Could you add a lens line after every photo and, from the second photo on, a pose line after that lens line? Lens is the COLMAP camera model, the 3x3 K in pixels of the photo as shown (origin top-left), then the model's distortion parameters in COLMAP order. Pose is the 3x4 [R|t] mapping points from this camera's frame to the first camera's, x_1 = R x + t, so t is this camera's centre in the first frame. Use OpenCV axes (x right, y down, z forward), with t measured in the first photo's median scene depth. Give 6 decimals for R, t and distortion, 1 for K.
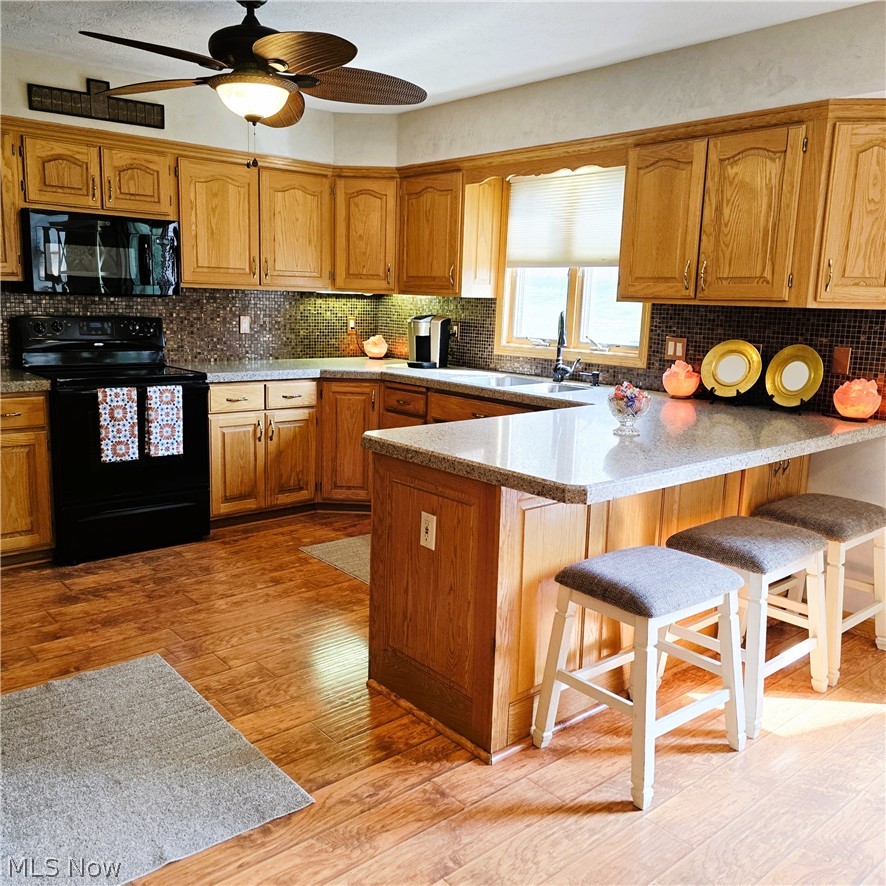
lens RADIAL K [[808.7, 0, 437.8], [0, 808.7, 444.2], [0, 0, 1]] dist [0.073185, -0.067241]
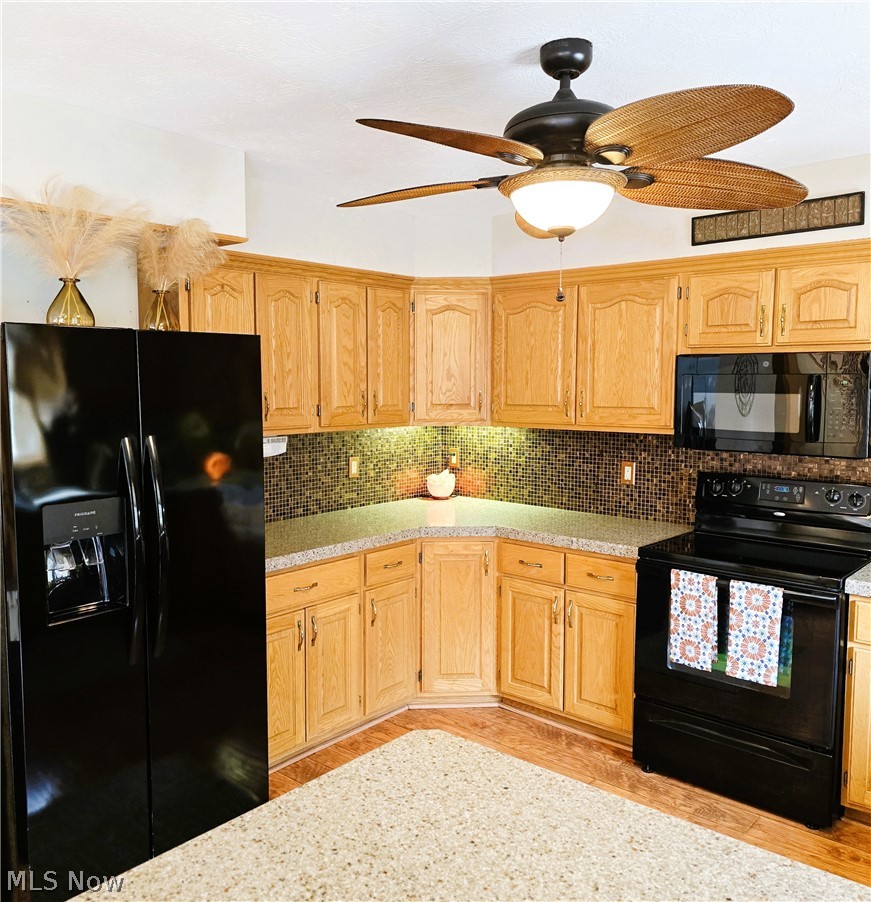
lens RADIAL K [[832.3, 0, 434.2], [0, 832.3, 450.4], [0, 0, 1]] dist [0.033613, 0.000000]
pose [[0.144361, 0.062122, -0.987573, 0.342065], [-0.181296, 0.982794, 0.035320, -0.161572], [0.972775, 0.173944, 0.153140, 0.593066]]
